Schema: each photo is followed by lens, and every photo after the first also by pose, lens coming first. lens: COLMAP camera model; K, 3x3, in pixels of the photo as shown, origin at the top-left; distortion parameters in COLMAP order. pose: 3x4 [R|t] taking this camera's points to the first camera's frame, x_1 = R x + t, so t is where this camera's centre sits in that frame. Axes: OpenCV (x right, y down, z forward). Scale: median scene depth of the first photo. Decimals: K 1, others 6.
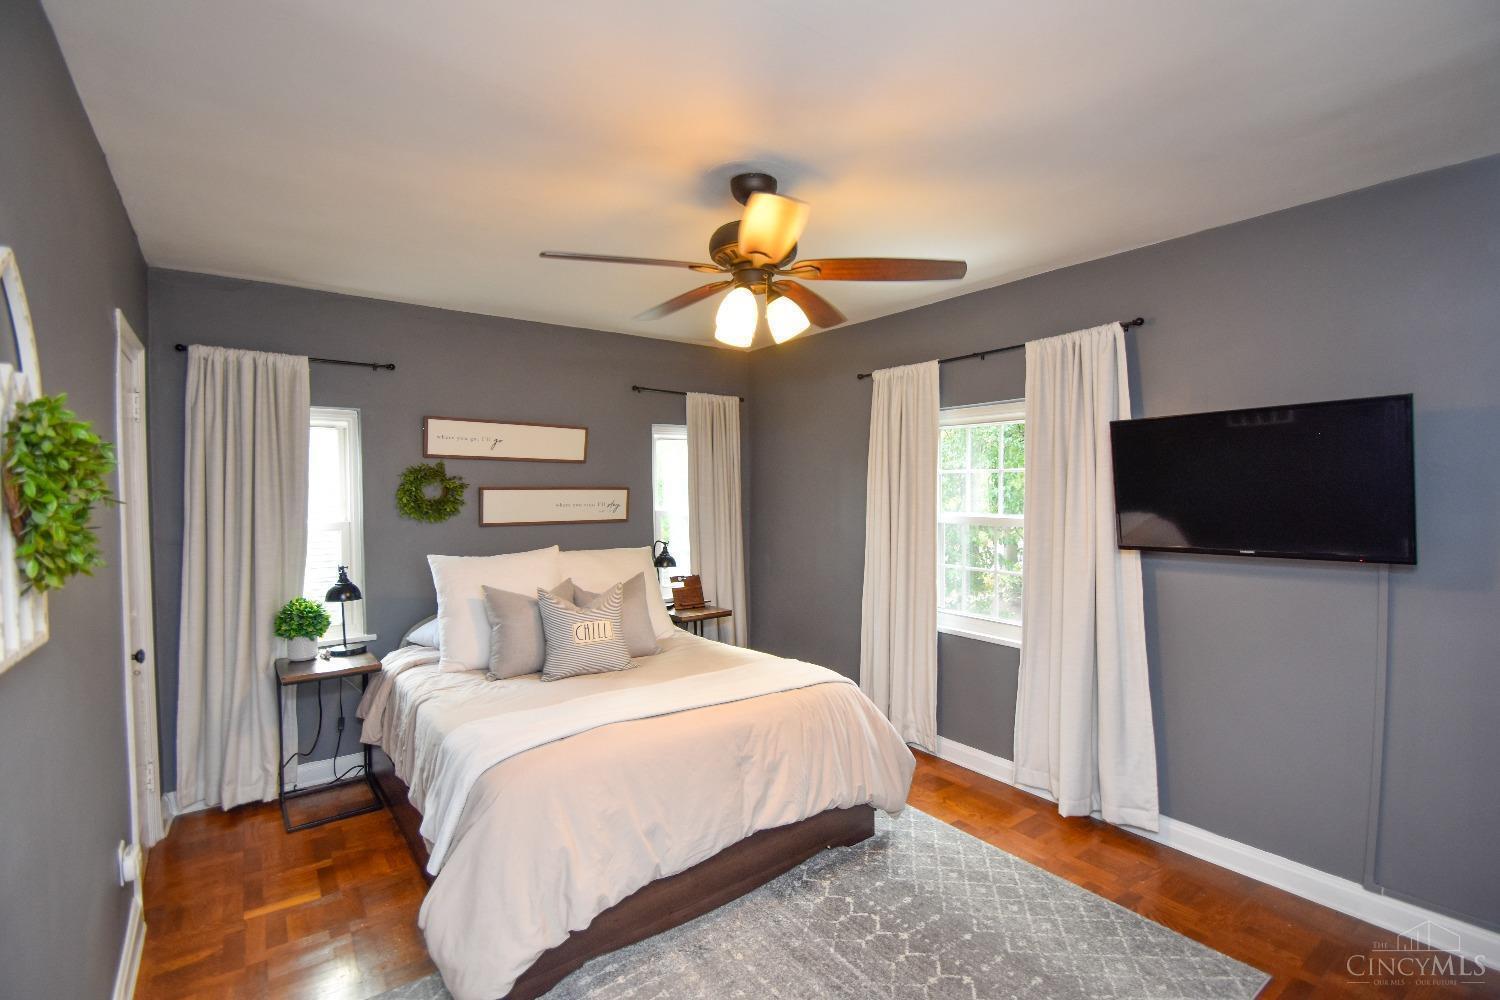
lens RADIAL K [[680.8, 0, 756.6], [0, 680.8, 499.7], [0, 0, 1]] dist [0.003723, -0.000037]
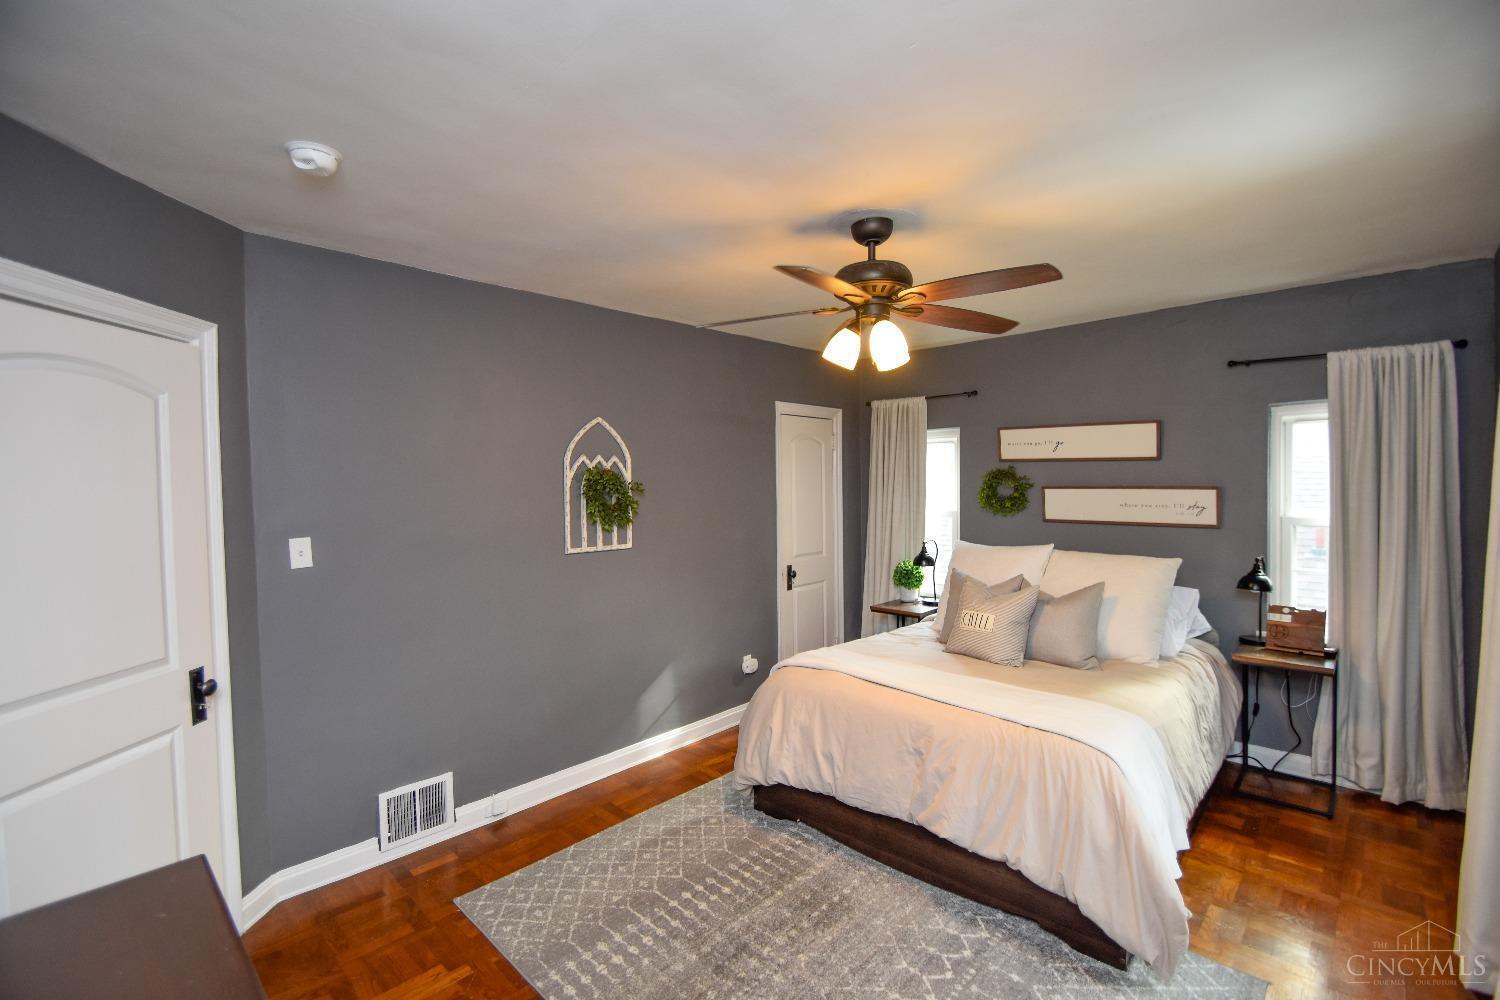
lens RADIAL K [[680.8, 0, 761.3], [0, 680.8, 492.6], [0, 0, 1]] dist [0.003723, -0.000037]
pose [[0.149653, 0.023447, -0.988461, 0.656734], [-0.004487, 0.999725, 0.023035, -0.033074], [0.988728, 0.000988, 0.149717, 0.394314]]
